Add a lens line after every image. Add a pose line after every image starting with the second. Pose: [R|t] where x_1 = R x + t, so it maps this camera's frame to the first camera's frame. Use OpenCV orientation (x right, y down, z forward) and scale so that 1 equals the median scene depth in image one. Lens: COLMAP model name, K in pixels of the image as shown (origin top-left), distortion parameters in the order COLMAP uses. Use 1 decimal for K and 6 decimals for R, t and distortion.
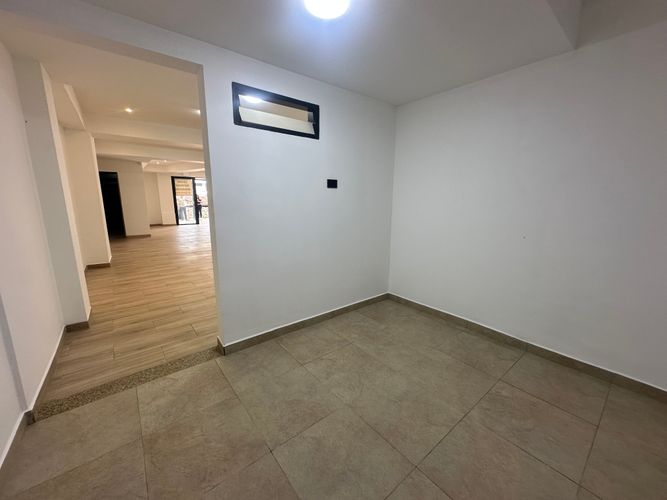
lens RADIAL K [[265.3, 0, 334.0], [0, 265.3, 251.1], [0, 0, 1]] dist [-0.003822, 0.001594]
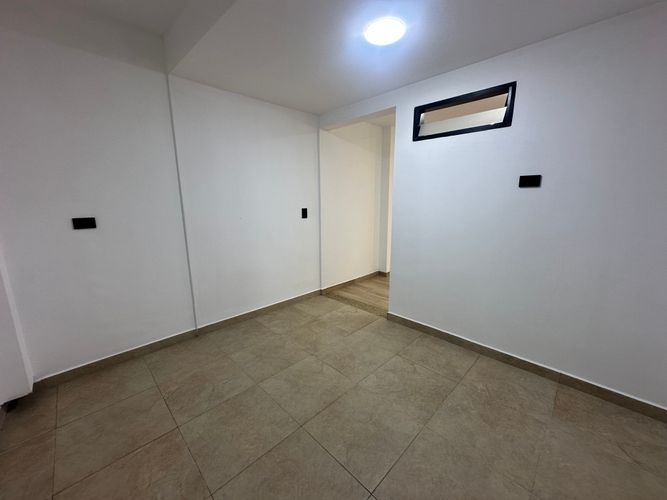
lens RADIAL K [[265.3, 0, 332.6], [0, 265.3, 252.3], [0, 0, 1]] dist [-0.003822, 0.001594]
pose [[0.100797, 0.194791, -0.975652, 0.885444], [-0.182871, 0.967566, 0.174283, -0.127724], [0.977956, 0.160851, 0.133149, 0.554682]]
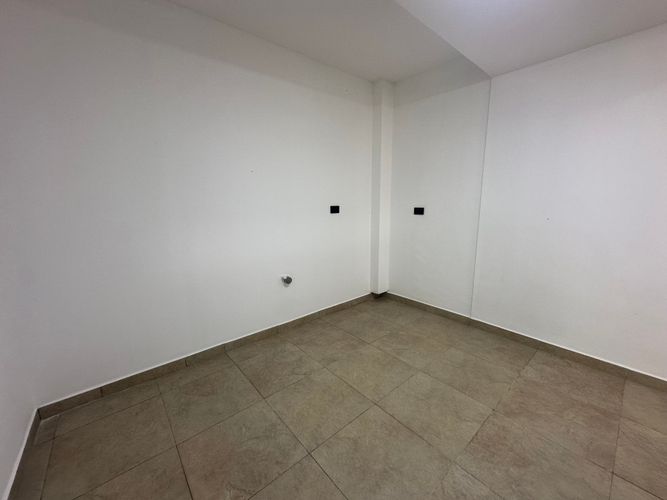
lens RADIAL K [[265.3, 0, 334.3], [0, 265.3, 250.3], [0, 0, 1]] dist [-0.003822, 0.001594]
pose [[-0.999568, 0.012659, -0.026533, 0.352368], [0.001923, 0.928766, 0.370662, -0.251717], [0.029335, 0.370451, -0.928389, 1.263912]]
